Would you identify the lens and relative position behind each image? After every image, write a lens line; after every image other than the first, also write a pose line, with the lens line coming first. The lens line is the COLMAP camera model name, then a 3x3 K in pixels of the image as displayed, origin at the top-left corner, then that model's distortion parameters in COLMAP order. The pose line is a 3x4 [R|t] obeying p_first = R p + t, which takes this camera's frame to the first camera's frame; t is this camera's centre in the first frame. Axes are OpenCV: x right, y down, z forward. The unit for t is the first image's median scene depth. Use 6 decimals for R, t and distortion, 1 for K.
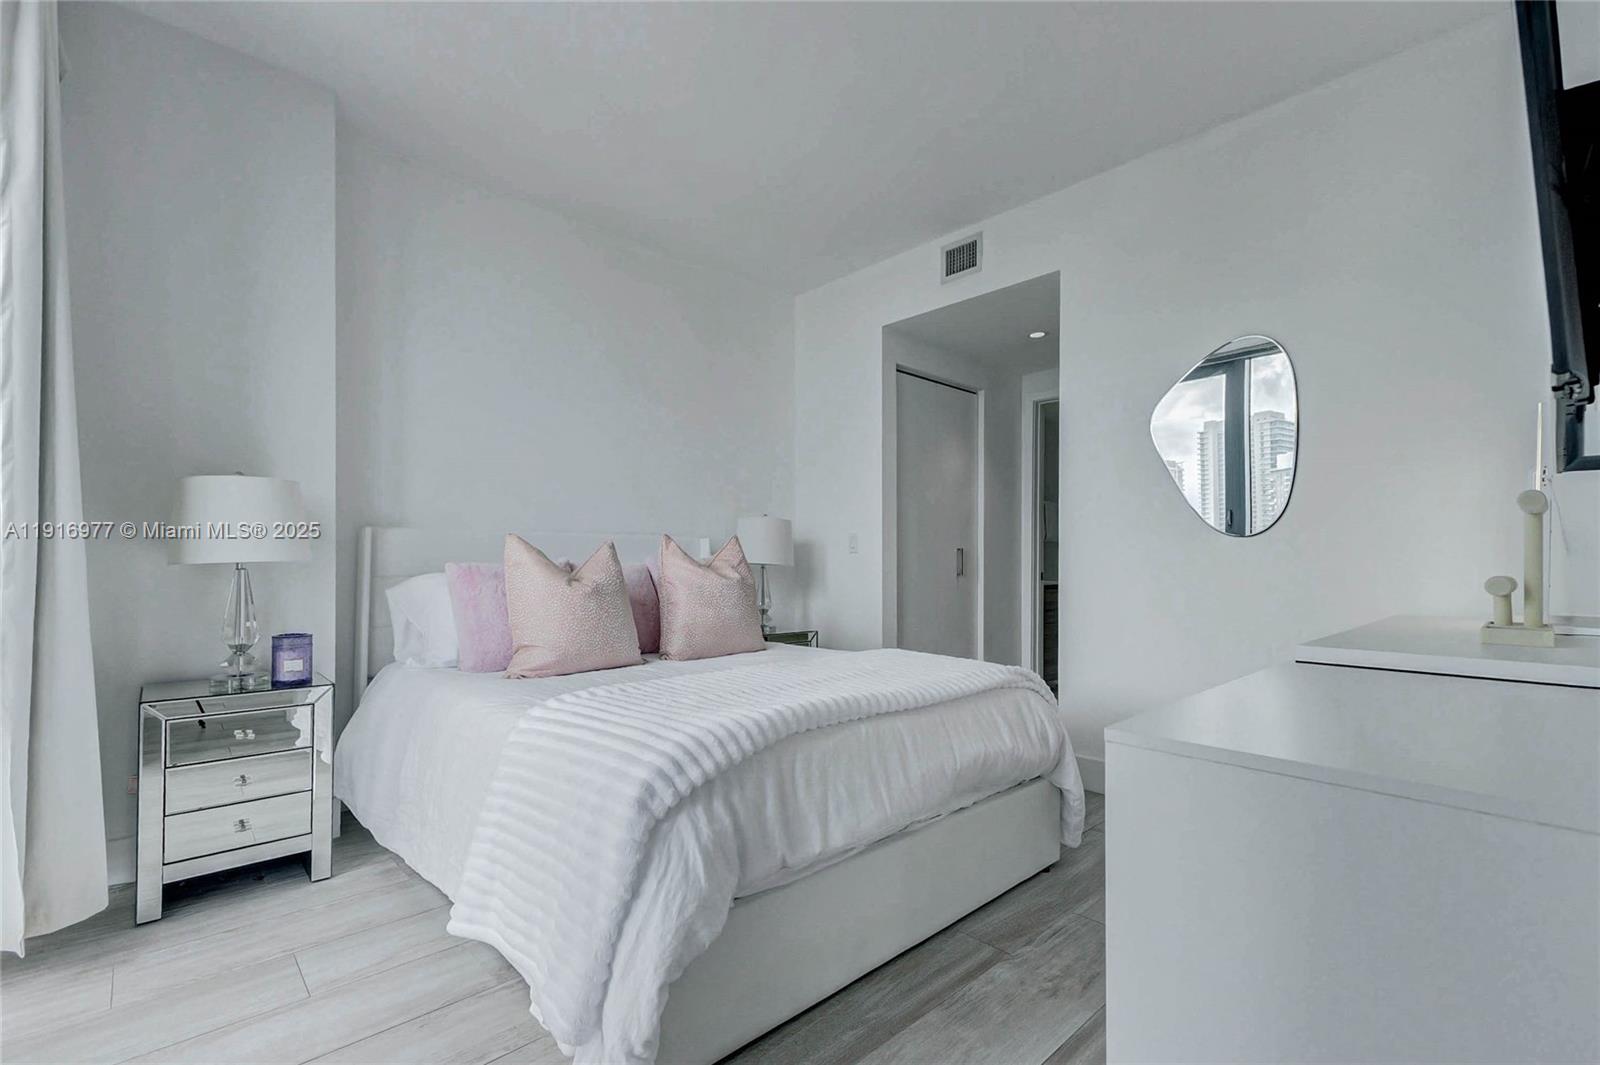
lens RADIAL K [[700.6, 0, 798.8], [0, 700.6, 546.7], [0, 0, 1]] dist [0.003718, 0.000527]
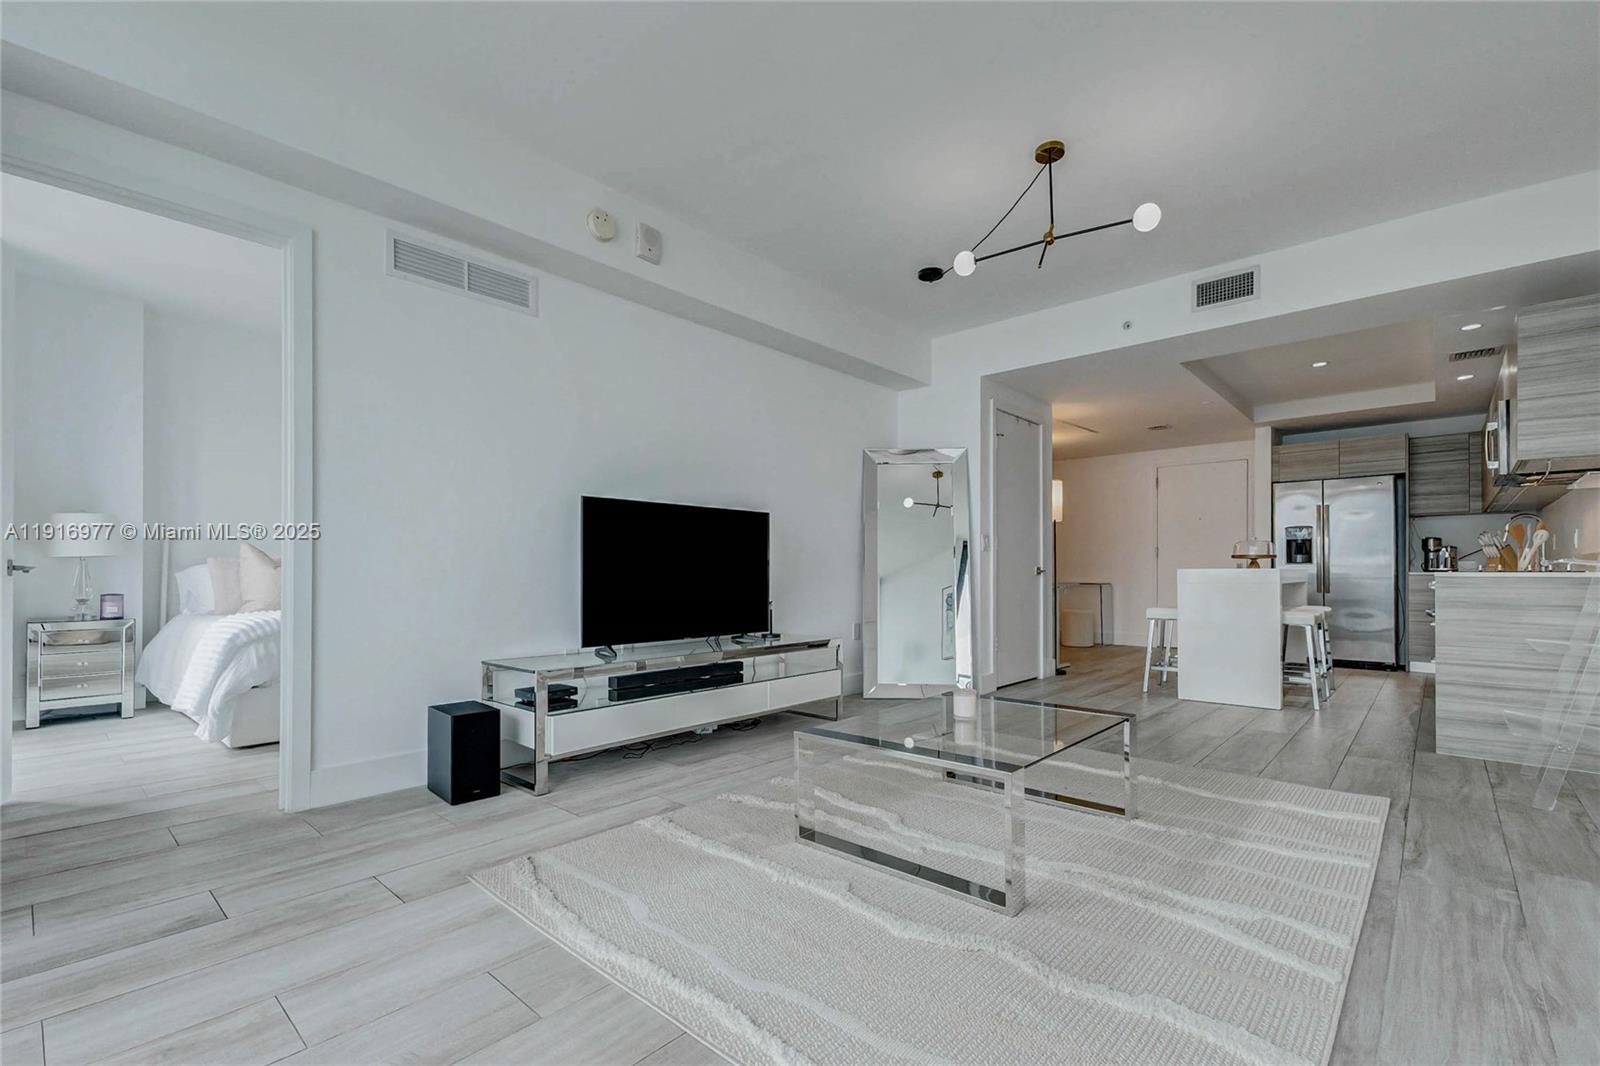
lens RADIAL K [[700.6, 0, 788.0], [0, 700.6, 567.3], [0, 0, 1]] dist [0.003718, 0.000527]
pose [[0.997020, -0.003448, 0.077065, 0.984479], [0.002731, 0.999952, 0.009411, 0.040044], [-0.077094, -0.009173, 0.996982, -1.070712]]
